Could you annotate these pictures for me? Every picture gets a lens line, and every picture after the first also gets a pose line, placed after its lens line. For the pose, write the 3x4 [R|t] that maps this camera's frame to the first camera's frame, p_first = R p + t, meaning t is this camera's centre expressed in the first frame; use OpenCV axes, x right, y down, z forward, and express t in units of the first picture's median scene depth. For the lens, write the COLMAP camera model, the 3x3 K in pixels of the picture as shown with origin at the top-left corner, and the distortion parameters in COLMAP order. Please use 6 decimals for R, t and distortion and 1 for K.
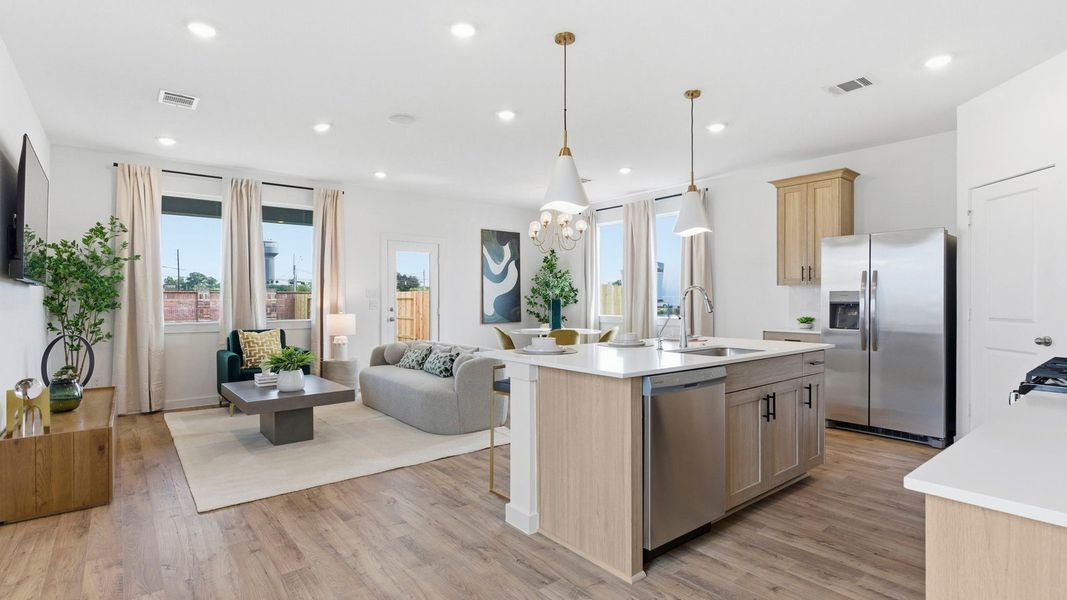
lens RADIAL K [[532.5, 0, 530.6], [0, 532.5, 306.8], [0, 0, 1]] dist [0.003629, 0.000931]
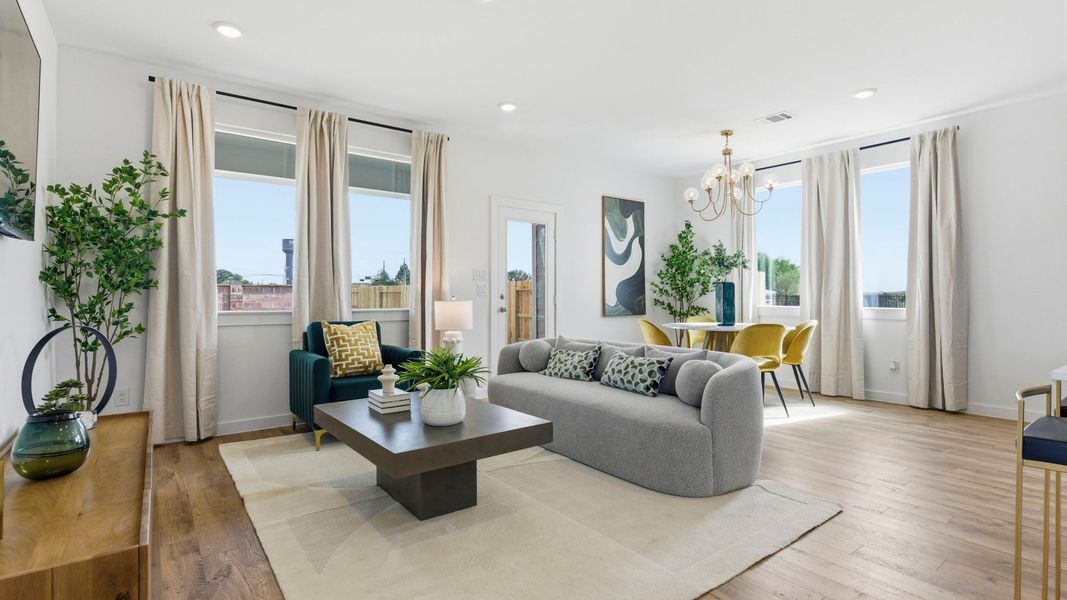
lens RADIAL K [[531.0, 0, 533.5], [0, 531.0, 300.0], [0, 0, 1]] dist [0.001401, 0.000396]
pose [[0.999515, 0.002110, -0.031079, -0.275591], [-0.002325, 0.999974, -0.006890, 0.021442], [0.031064, 0.006959, 0.999493, 0.347924]]
